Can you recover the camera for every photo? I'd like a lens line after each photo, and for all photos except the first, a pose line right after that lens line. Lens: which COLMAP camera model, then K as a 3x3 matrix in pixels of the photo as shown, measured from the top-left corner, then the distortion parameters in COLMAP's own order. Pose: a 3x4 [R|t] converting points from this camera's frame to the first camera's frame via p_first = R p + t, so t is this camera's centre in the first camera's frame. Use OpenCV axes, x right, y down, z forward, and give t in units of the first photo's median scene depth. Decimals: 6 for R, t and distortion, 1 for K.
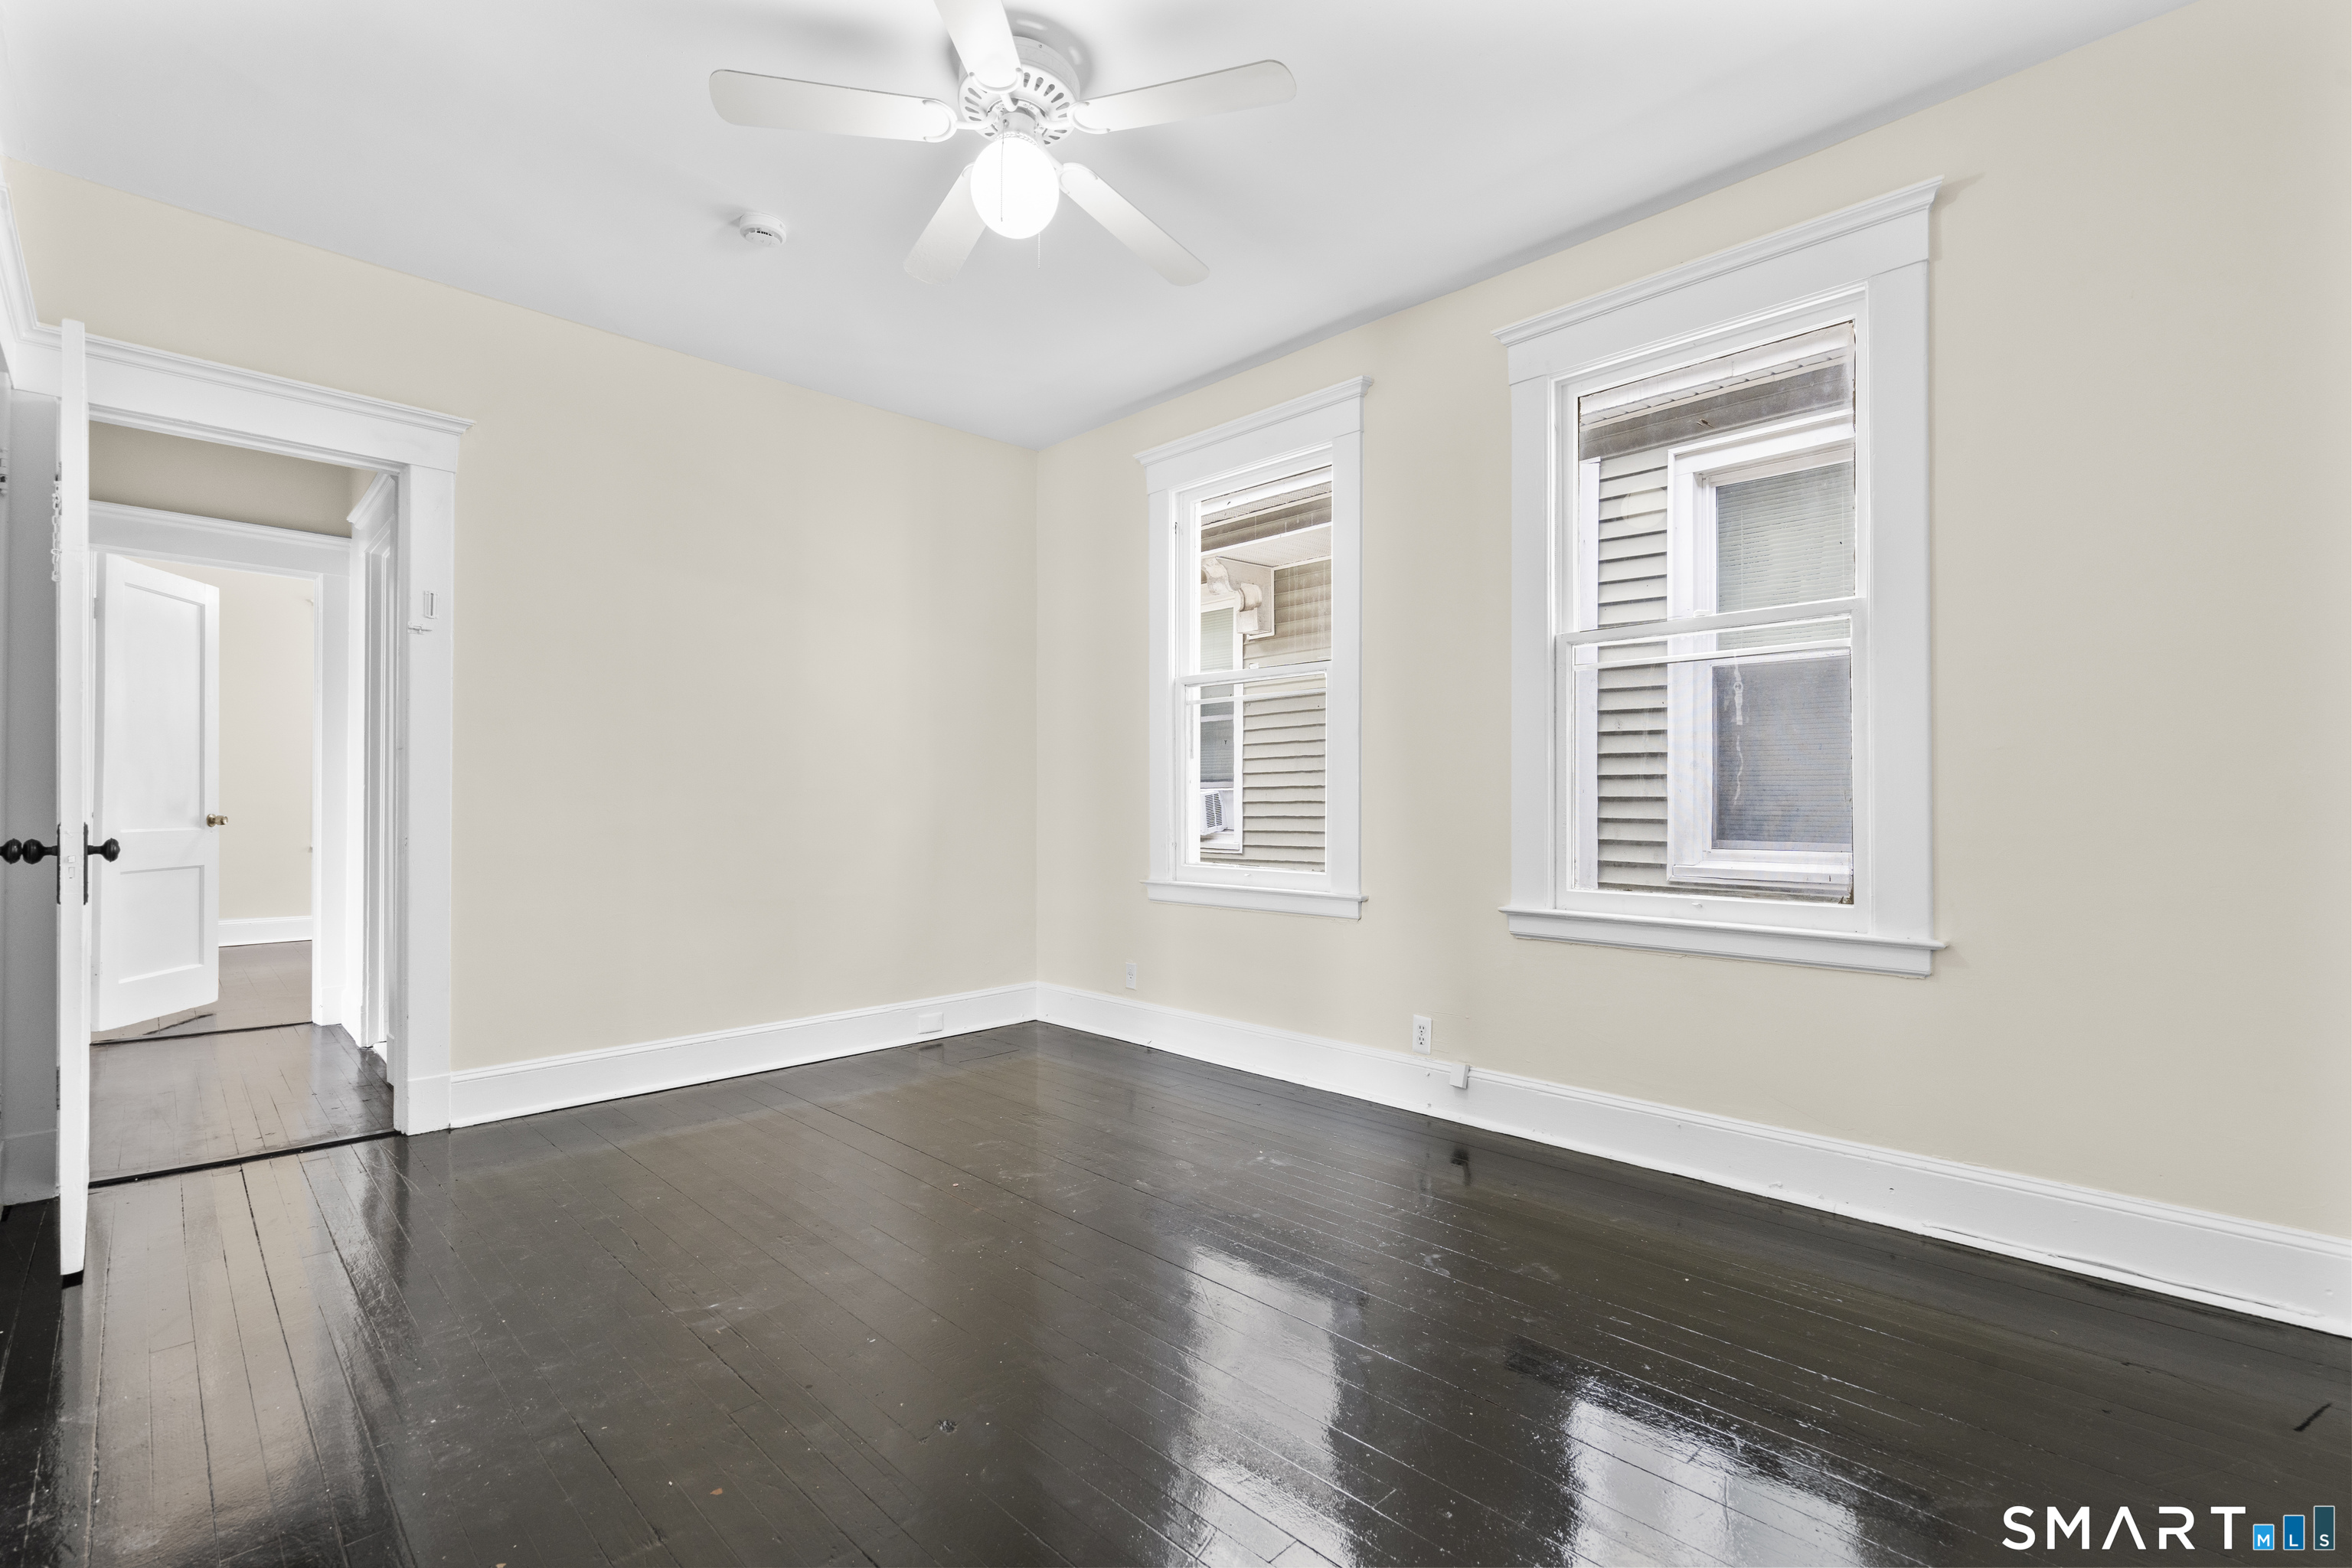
lens RADIAL K [[1056.3, 0, 1186.0], [0, 1056.3, 782.1], [0, 0, 1]] dist [-0.004179, 0.000695]
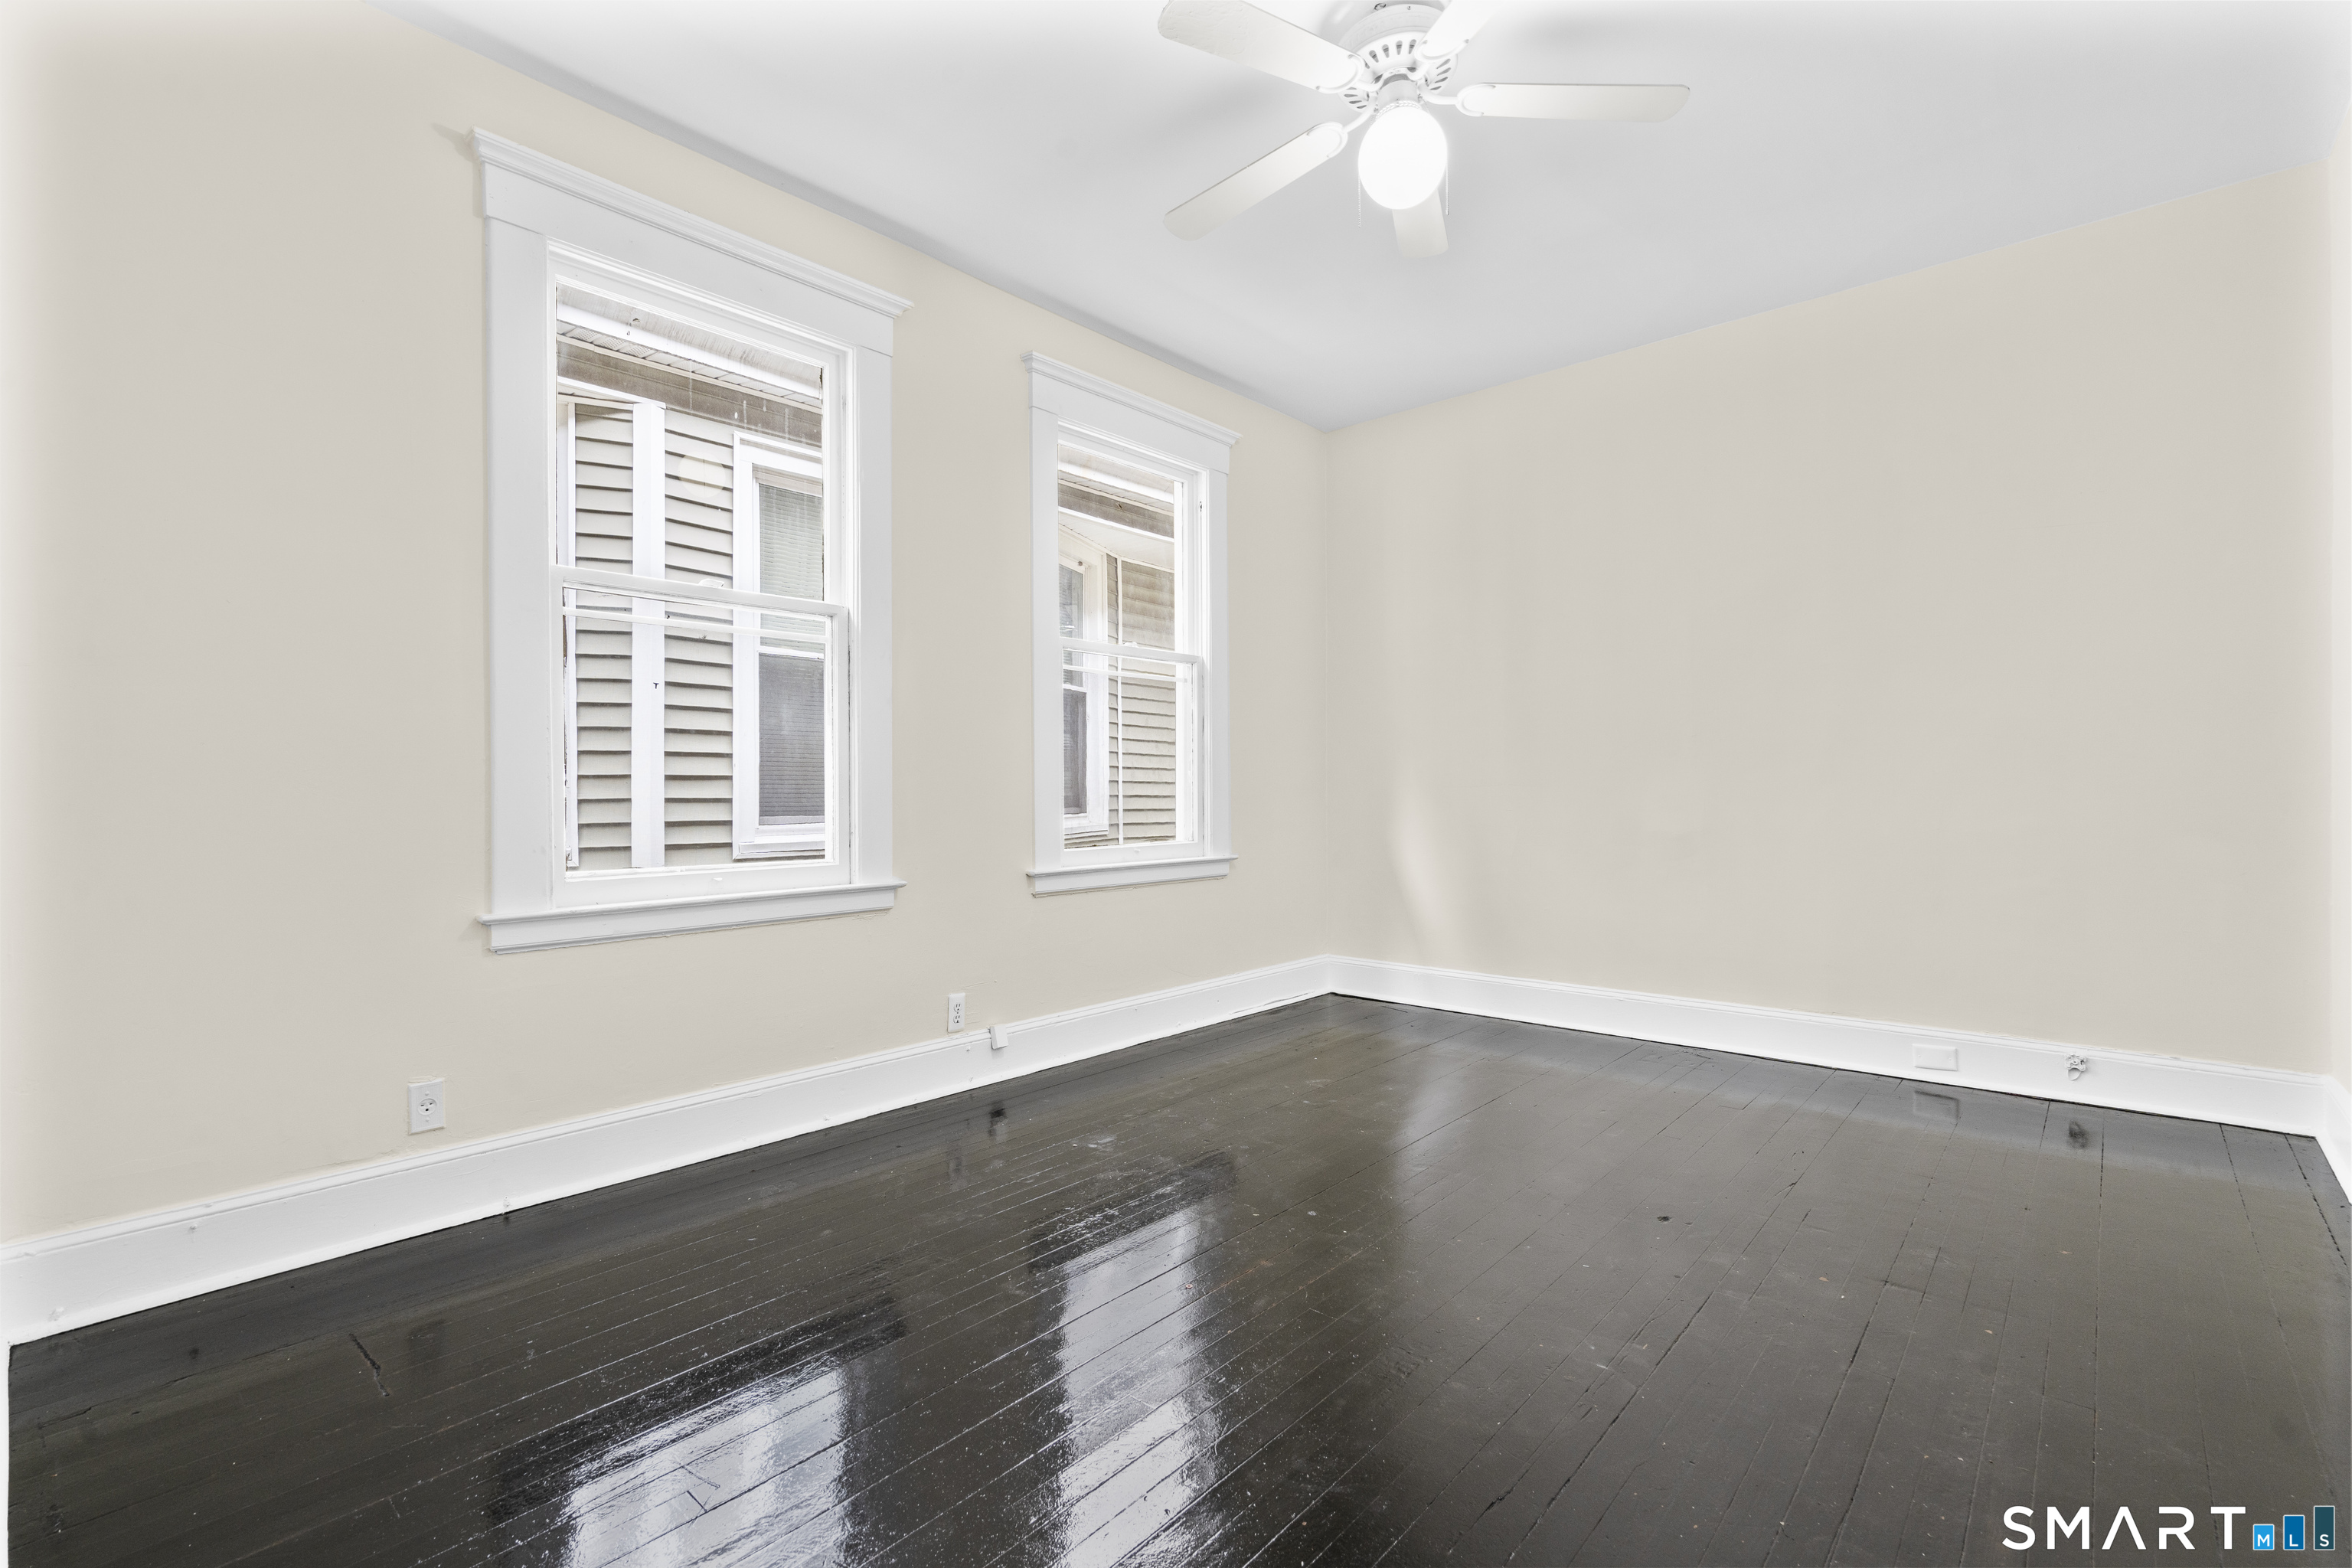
lens RADIAL K [[1056.3, 0, 1186.0], [0, 1056.3, 782.1], [0, 0, 1]] dist [-0.004179, 0.000695]
pose [[-0.068946, -0.001923, 0.997619, -0.827674], [-0.017590, 0.999845, 0.000712, 0.017739], [-0.997465, -0.017499, -0.068969, 0.902767]]
